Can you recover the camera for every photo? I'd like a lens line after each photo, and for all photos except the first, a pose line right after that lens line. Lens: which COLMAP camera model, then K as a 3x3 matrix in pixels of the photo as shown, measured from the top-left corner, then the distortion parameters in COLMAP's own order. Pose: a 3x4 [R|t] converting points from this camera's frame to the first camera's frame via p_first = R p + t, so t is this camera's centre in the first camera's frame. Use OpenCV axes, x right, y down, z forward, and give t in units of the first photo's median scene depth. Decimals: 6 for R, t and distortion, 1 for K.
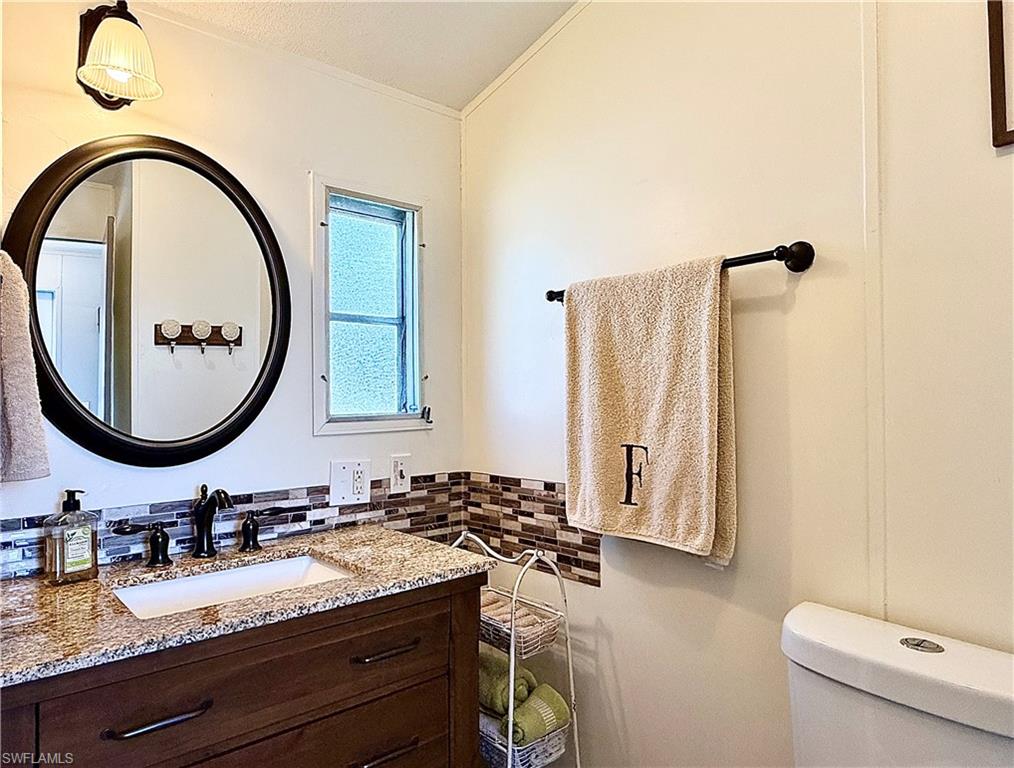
lens RADIAL K [[646.4, 0, 505.0], [0, 646.4, 384.3], [0, 0, 1]] dist [-0.005195, 0.000458]
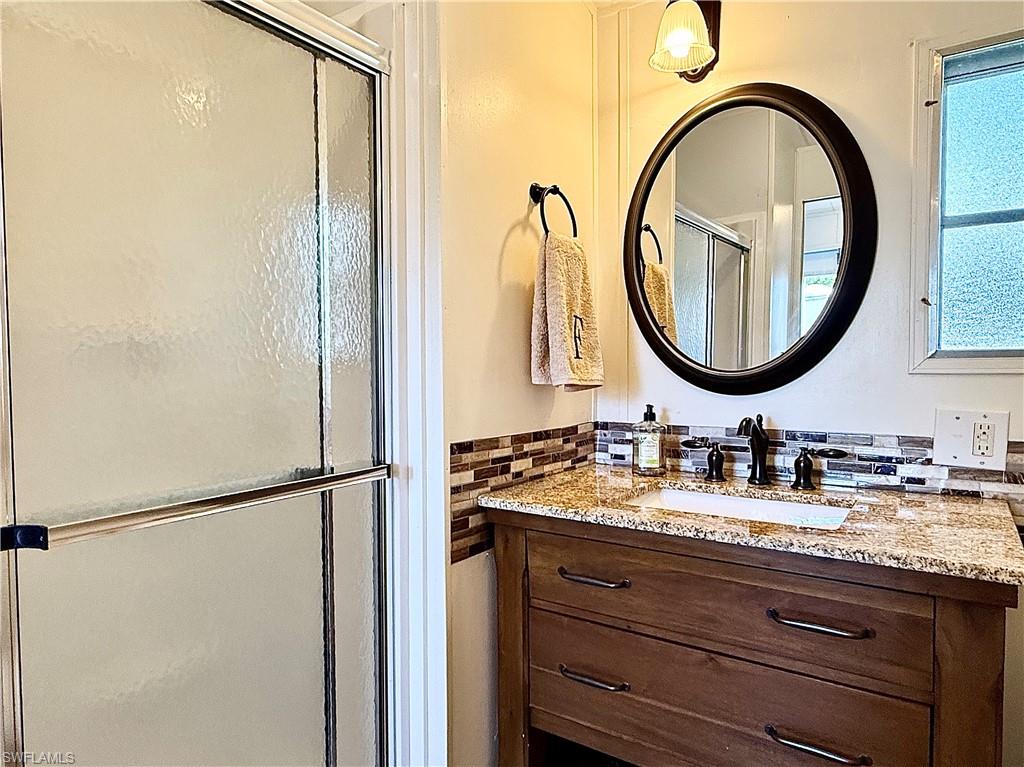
lens RADIAL K [[646.2, 0, 510.8], [0, 646.2, 387.7], [0, 0, 1]] dist [-0.006890, -0.004050]
pose [[0.239562, 0.038894, -0.970102, 0.429334], [0.020522, 0.998771, 0.045112, 0.058250], [0.970664, -0.030715, 0.238469, 0.371759]]
